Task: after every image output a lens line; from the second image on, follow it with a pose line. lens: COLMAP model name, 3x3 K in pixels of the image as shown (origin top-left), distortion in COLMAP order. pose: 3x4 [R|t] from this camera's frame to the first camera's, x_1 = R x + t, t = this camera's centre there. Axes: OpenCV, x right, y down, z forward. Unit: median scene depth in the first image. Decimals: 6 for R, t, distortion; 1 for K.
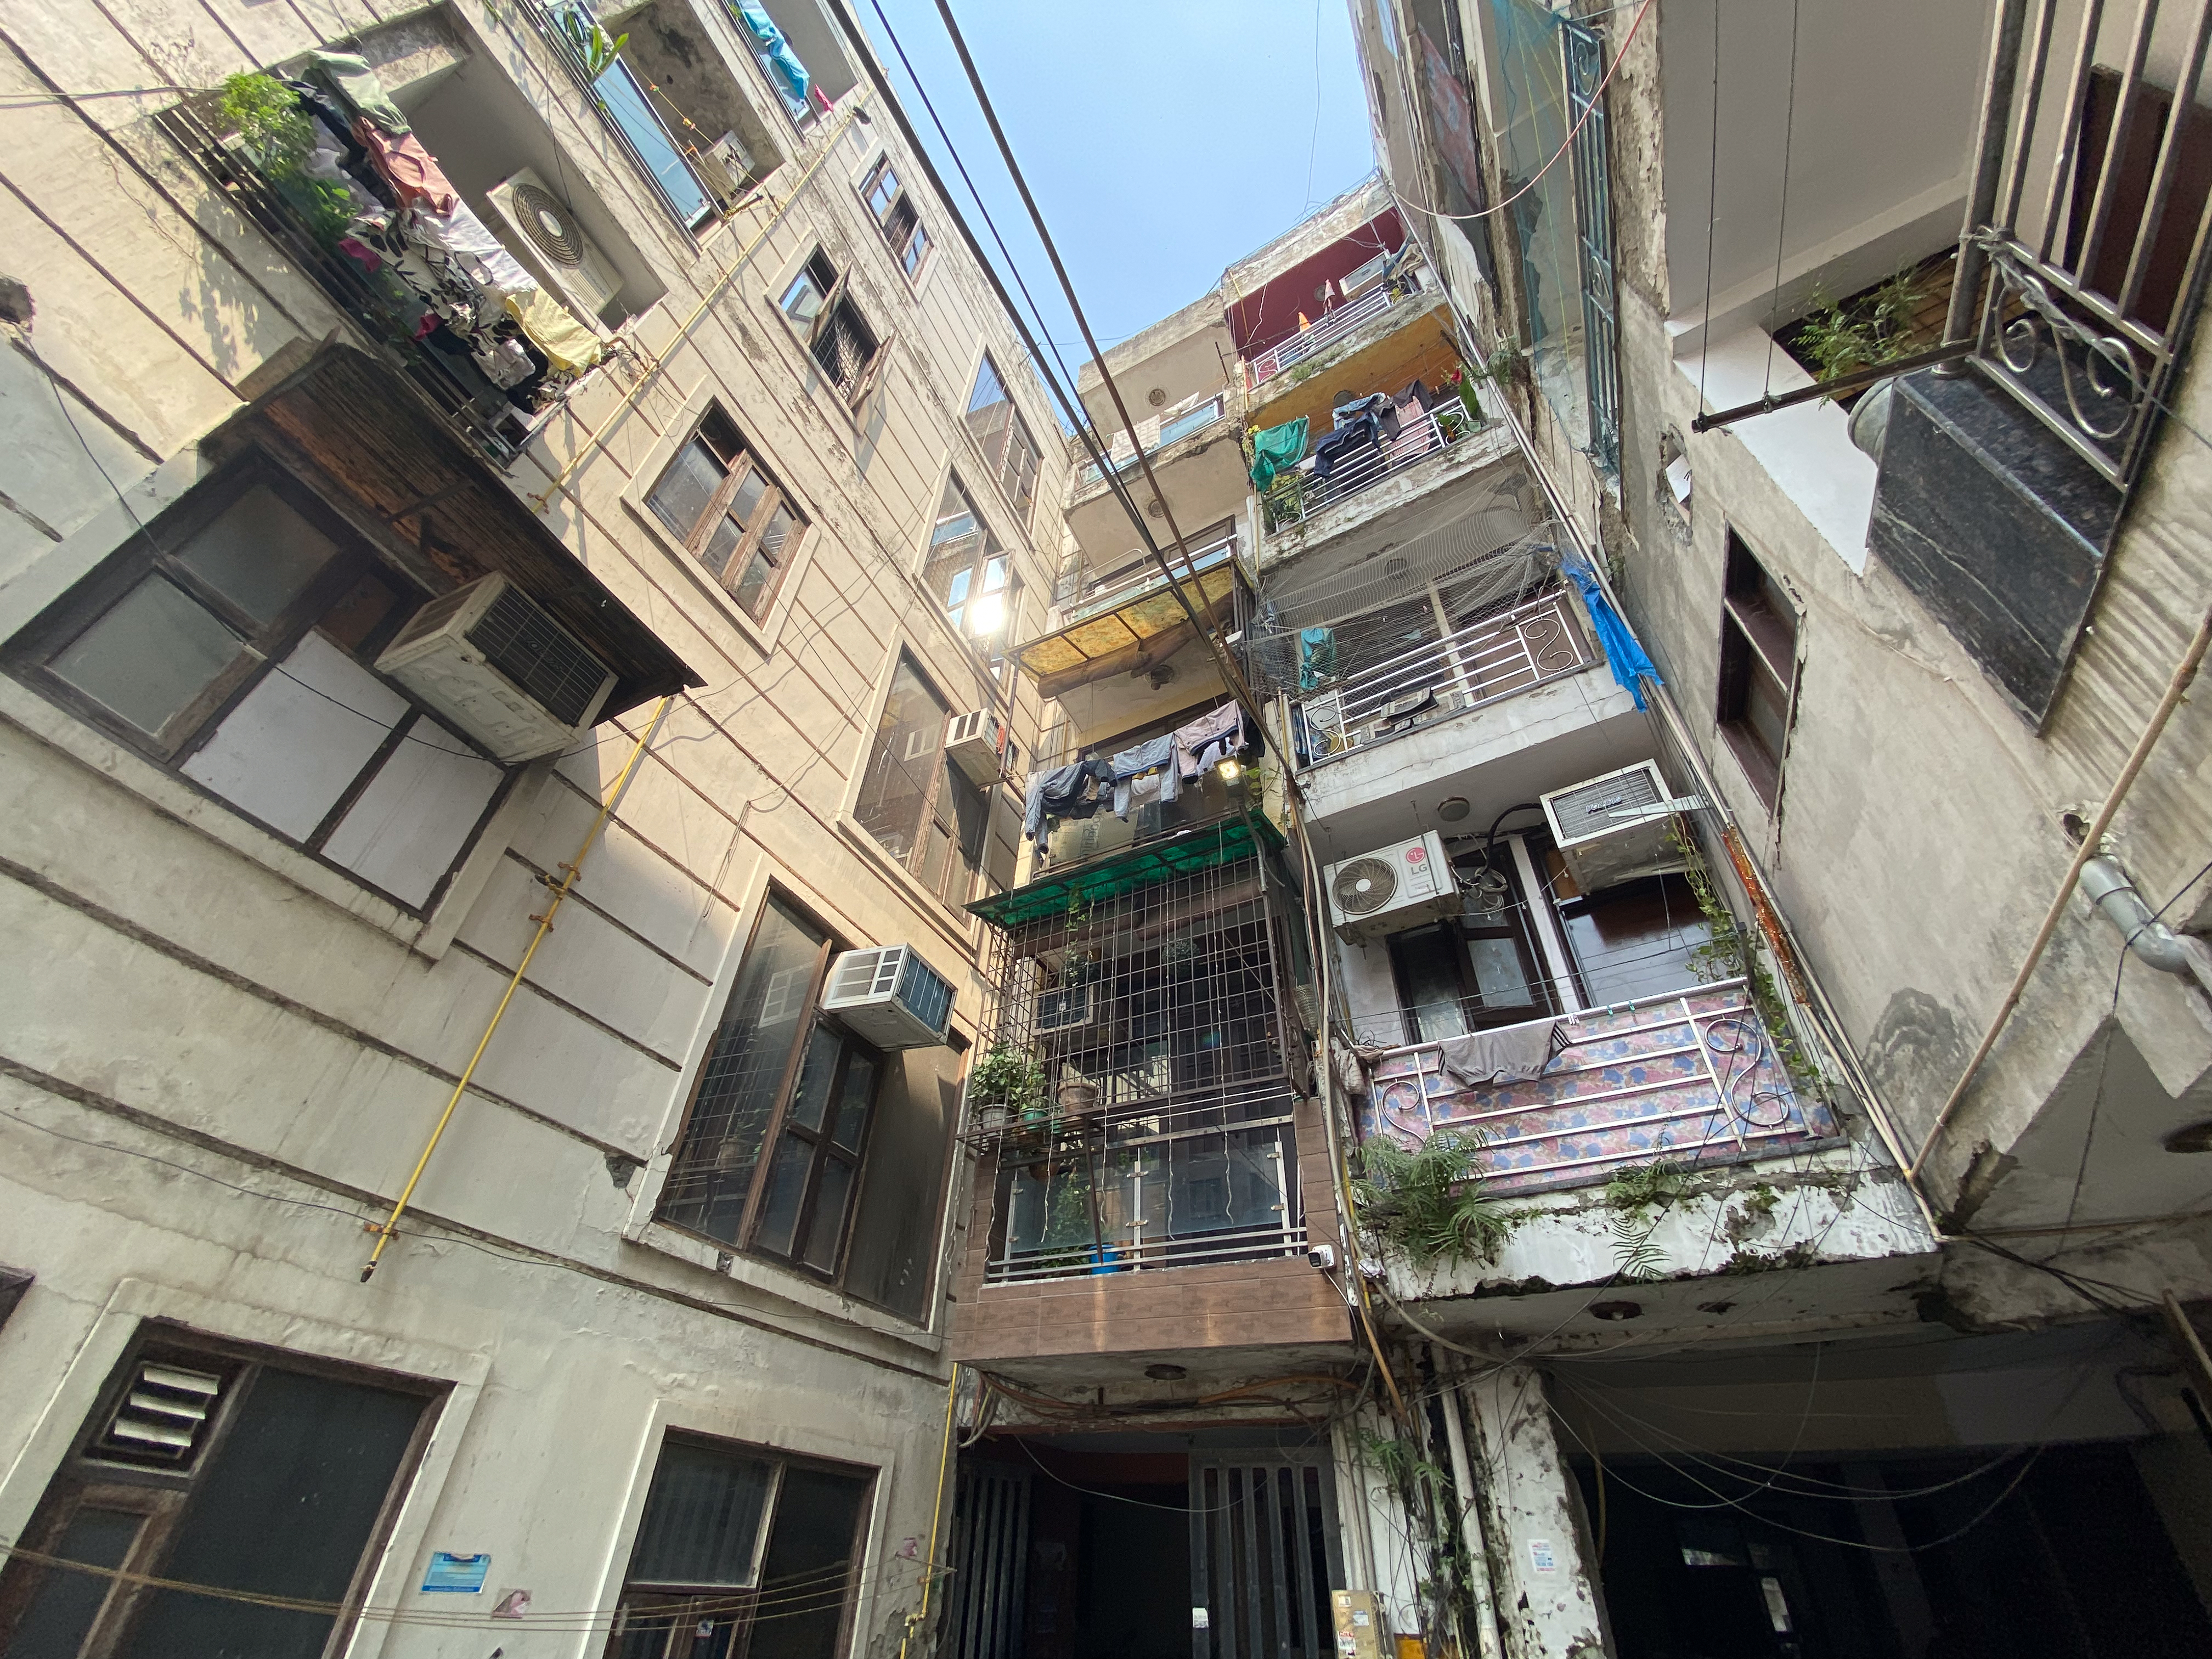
lens RADIAL K [[884.0, 0, 1106.0], [0, 884.0, 829.5], [0, 0, 1]] dist [-0.000040, -0.033086]
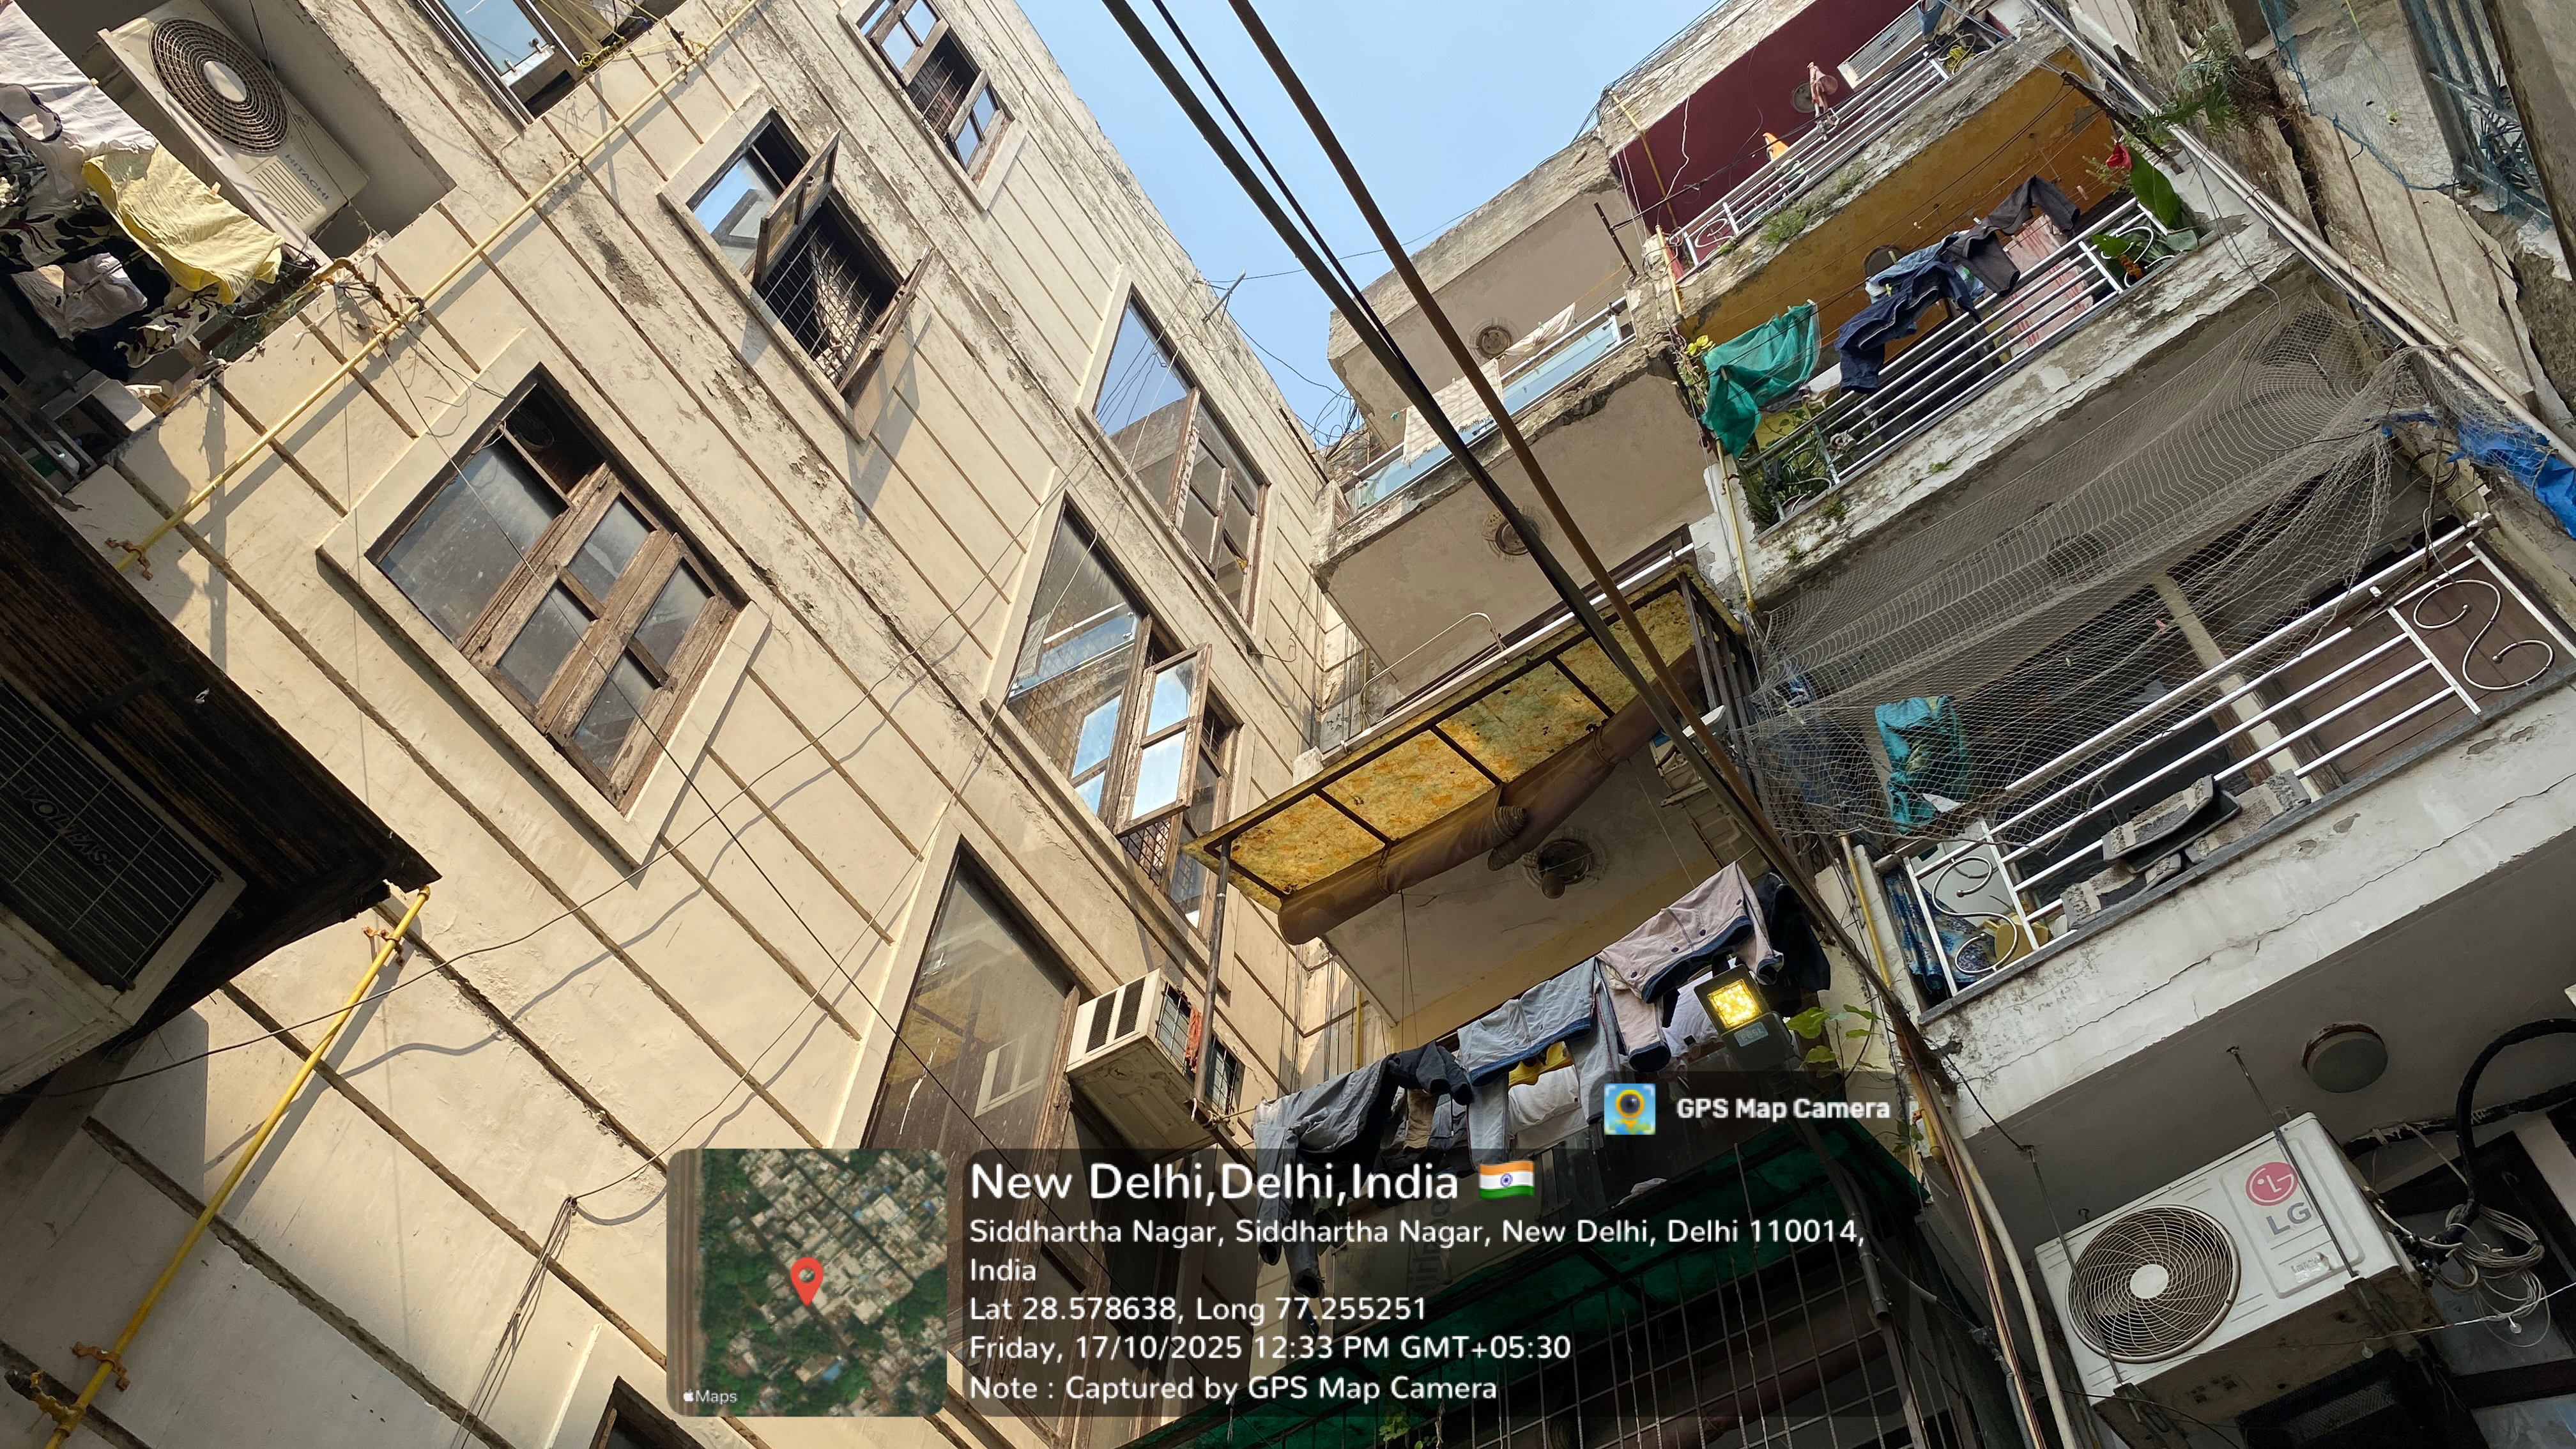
lens RADIAL K [[1961.7, 0, 1288.0], [0, 1961.7, 724.5], [0, 0, 1]] dist [0.007140, -0.053838]
pose [[0.988937, -0.120522, -0.086477, 0.024581], [0.087211, 0.943977, -0.318278, 0.060844], [0.119992, 0.307215, 0.944045, 0.081035]]
